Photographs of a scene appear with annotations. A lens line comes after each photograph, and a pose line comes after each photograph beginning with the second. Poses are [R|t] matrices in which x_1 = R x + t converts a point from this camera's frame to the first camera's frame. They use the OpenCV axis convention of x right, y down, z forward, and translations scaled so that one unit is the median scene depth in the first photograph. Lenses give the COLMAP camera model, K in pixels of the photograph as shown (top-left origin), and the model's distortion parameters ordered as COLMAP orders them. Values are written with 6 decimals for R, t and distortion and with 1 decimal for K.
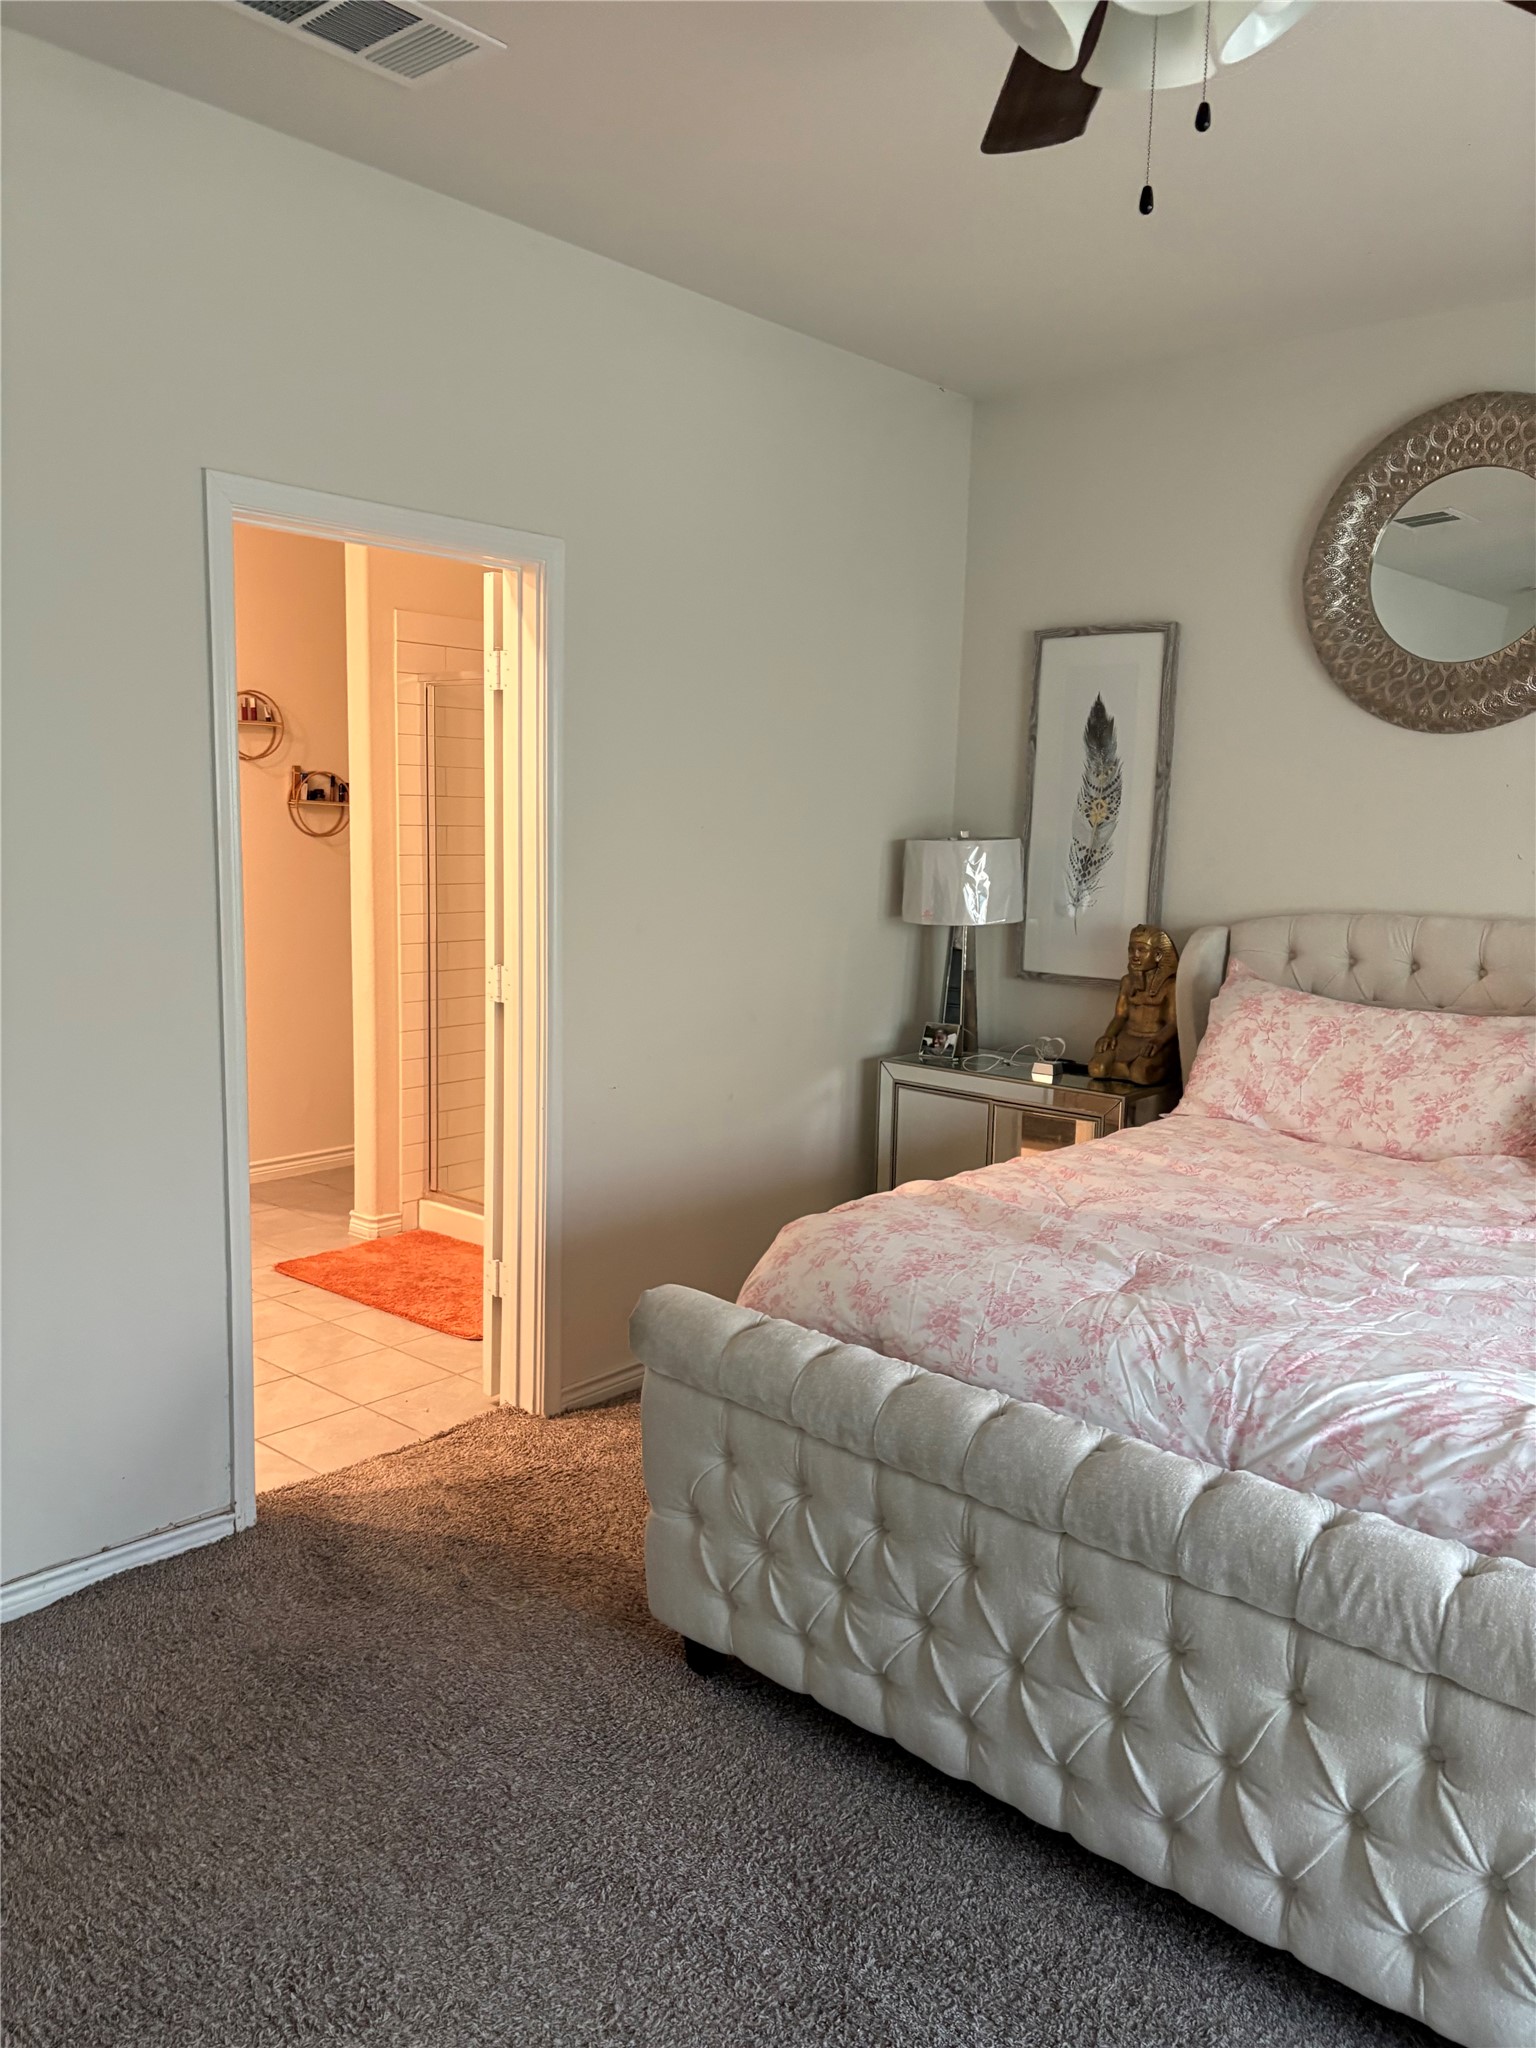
lens RADIAL K [[1533.9, 0, 760.5], [0, 1533.9, 1034.2], [0, 0, 1]] dist [0.033113, -0.056992]
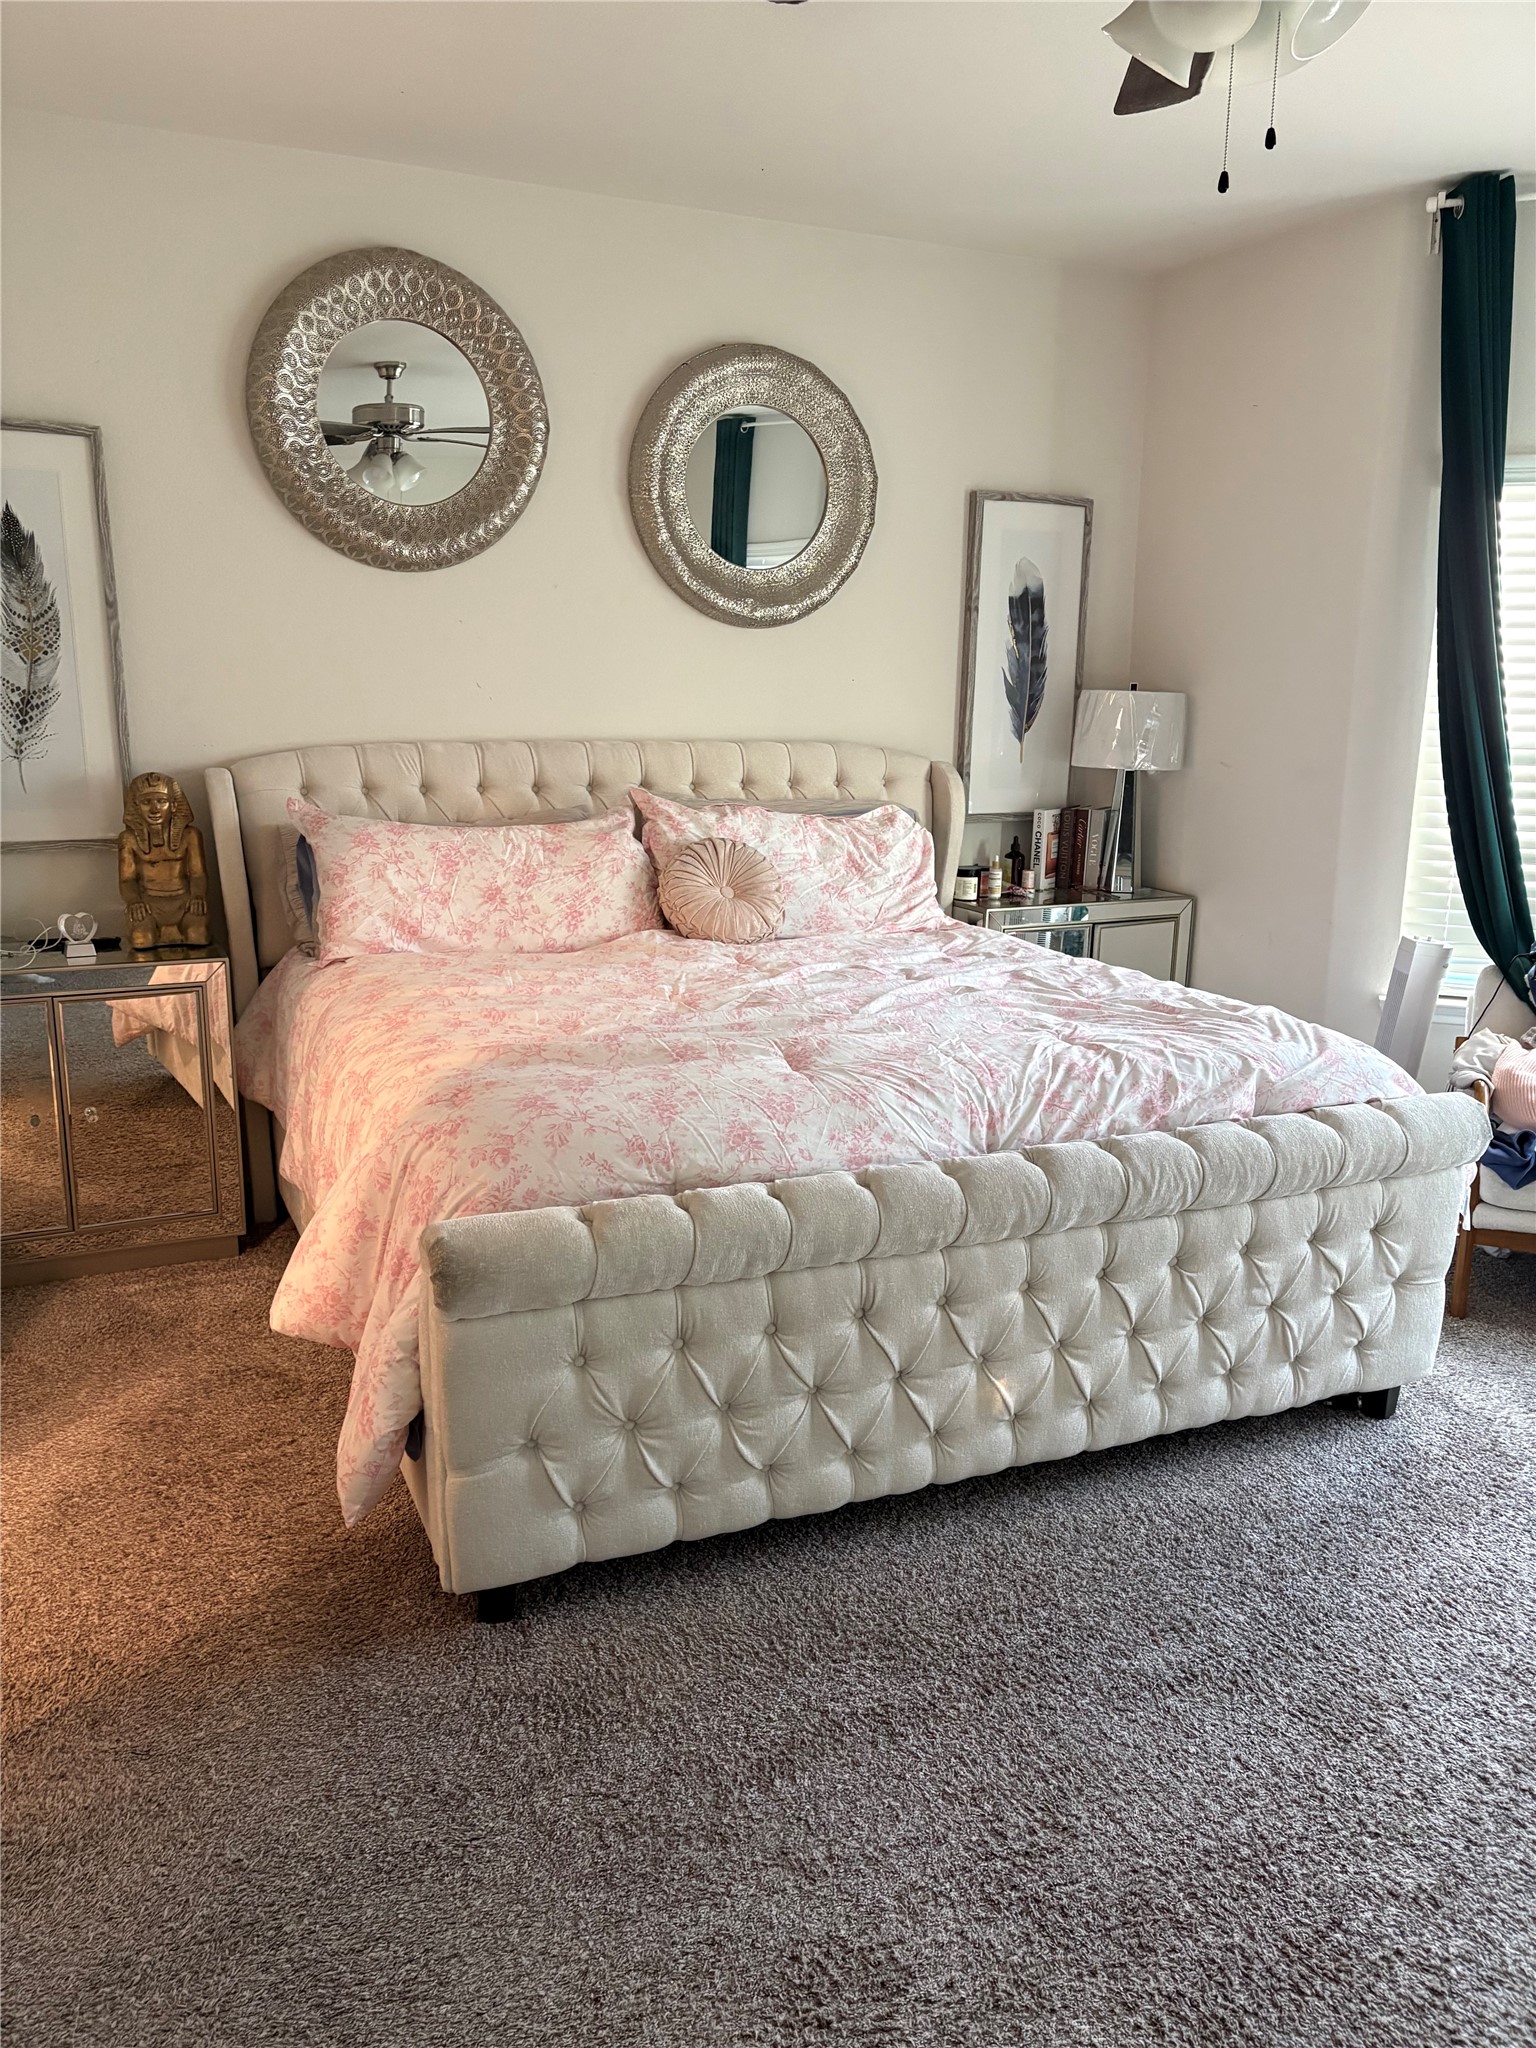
lens RADIAL K [[1533.9, 0, 760.5], [0, 1533.9, 1034.2], [0, 0, 1]] dist [0.033113, -0.056992]
pose [[0.402539, -0.226074, 0.887047, -0.556238], [0.129674, 0.973335, 0.189219, -0.057734], [-0.906171, 0.038859, 0.421122, 0.369316]]
